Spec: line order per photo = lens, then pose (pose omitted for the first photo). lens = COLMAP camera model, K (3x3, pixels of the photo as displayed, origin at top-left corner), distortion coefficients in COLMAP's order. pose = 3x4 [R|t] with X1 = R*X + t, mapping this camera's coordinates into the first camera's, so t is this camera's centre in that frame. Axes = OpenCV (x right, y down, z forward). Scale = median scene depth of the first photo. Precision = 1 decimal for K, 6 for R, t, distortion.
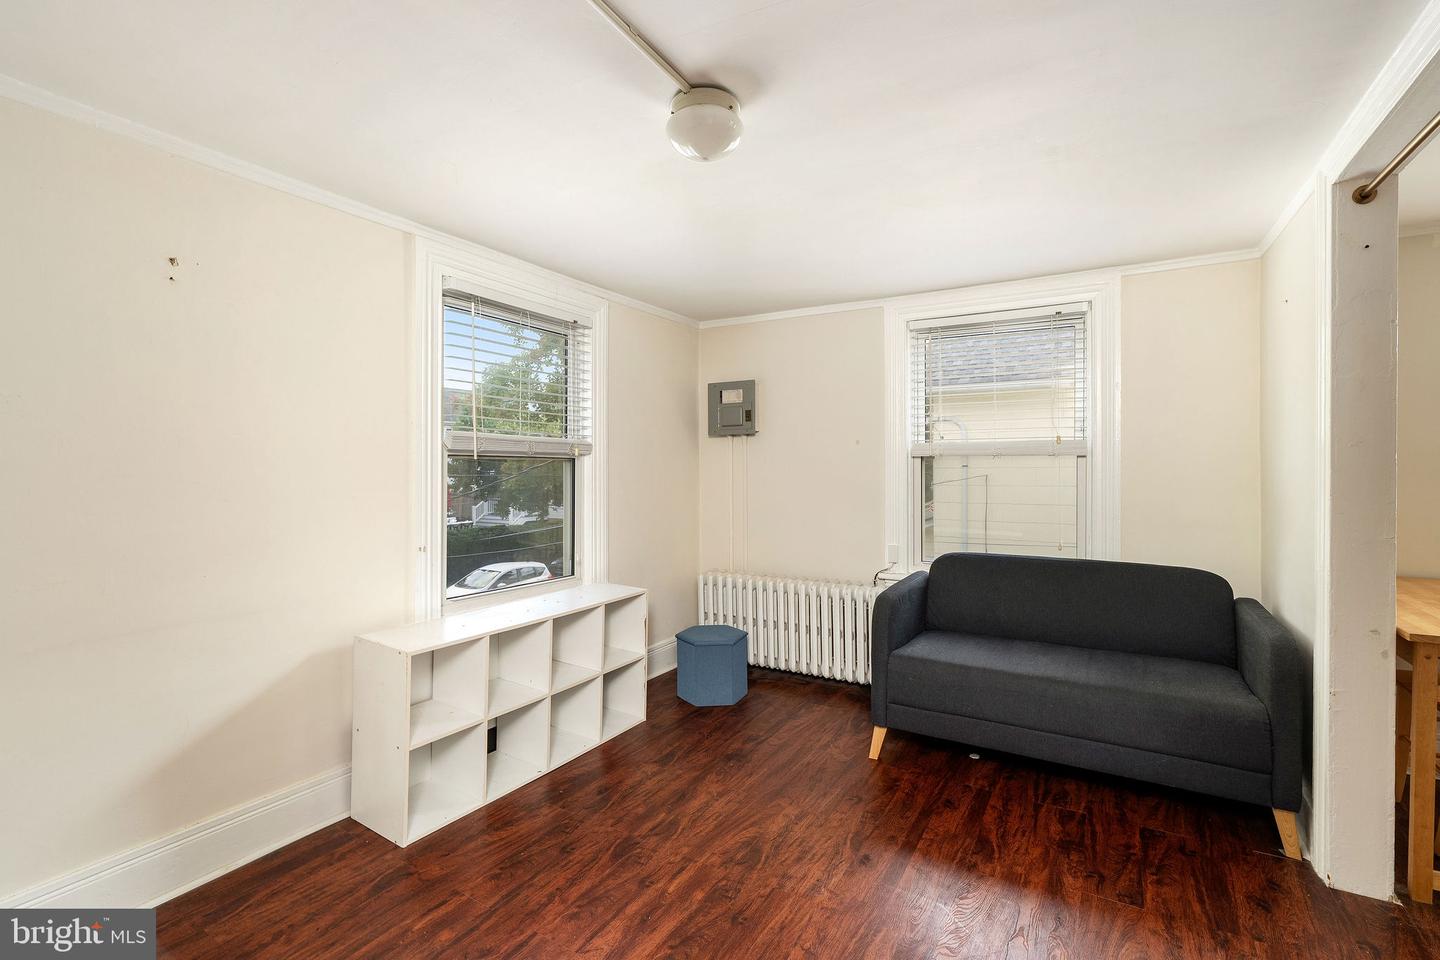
lens RADIAL K [[663.7, 0, 717.0], [0, 663.7, 470.8], [0, 0, 1]] dist [0.001276, 0.000866]
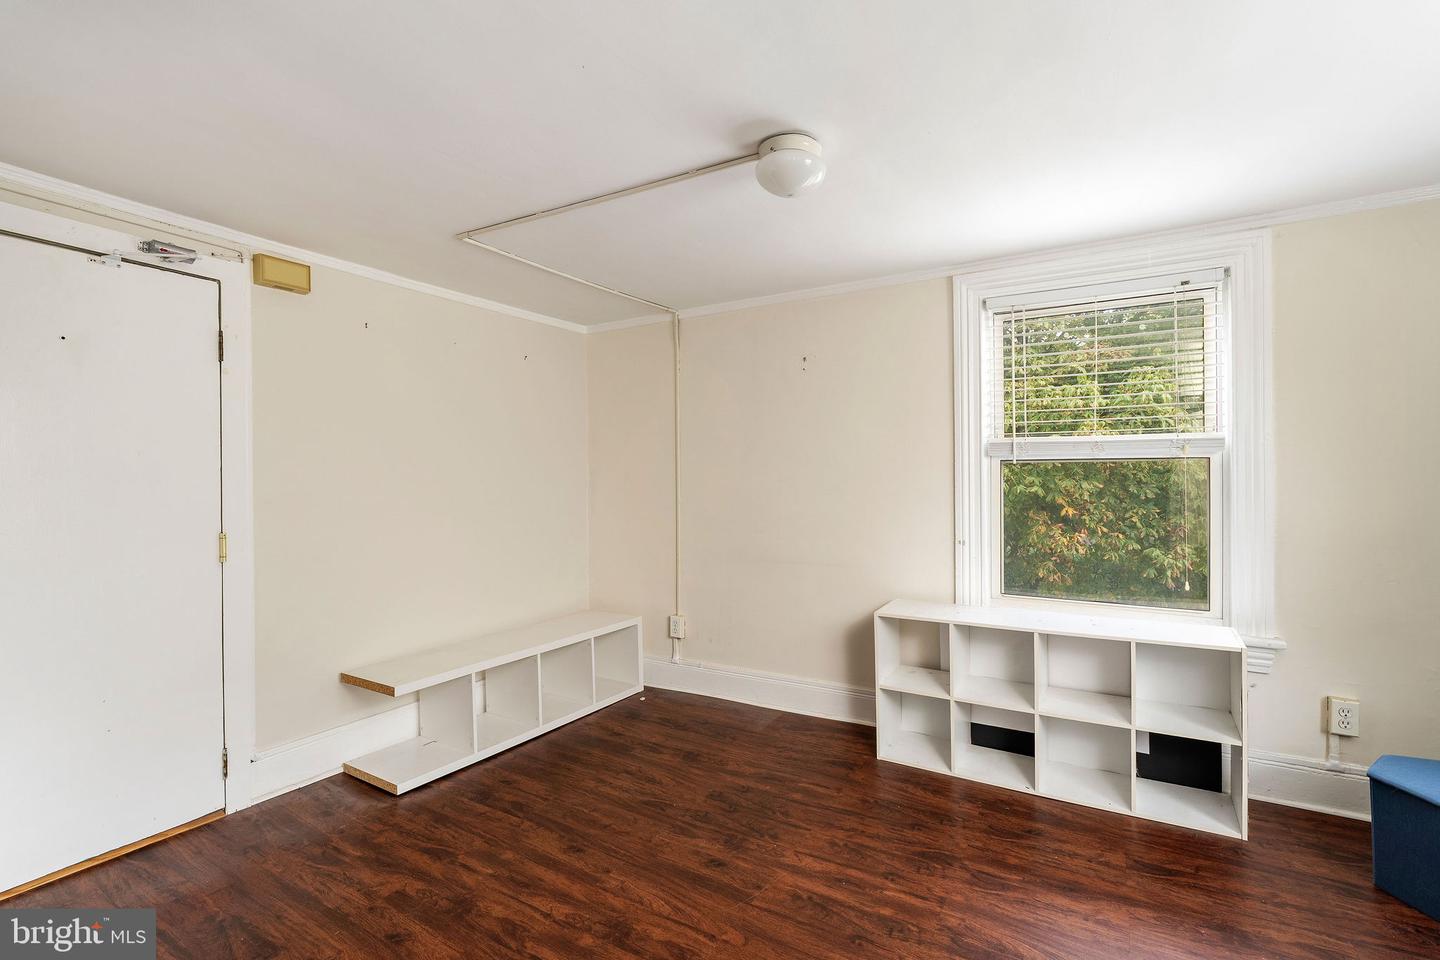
lens RADIAL K [[663.7, 0, 727.2], [0, 663.7, 483.8], [0, 0, 1]] dist [0.001276, 0.000866]
pose [[0.008691, 0.013871, -0.999866, 0.910530], [0.002569, 0.999900, 0.013894, -0.005545], [0.999959, -0.002690, 0.008654, 0.733921]]
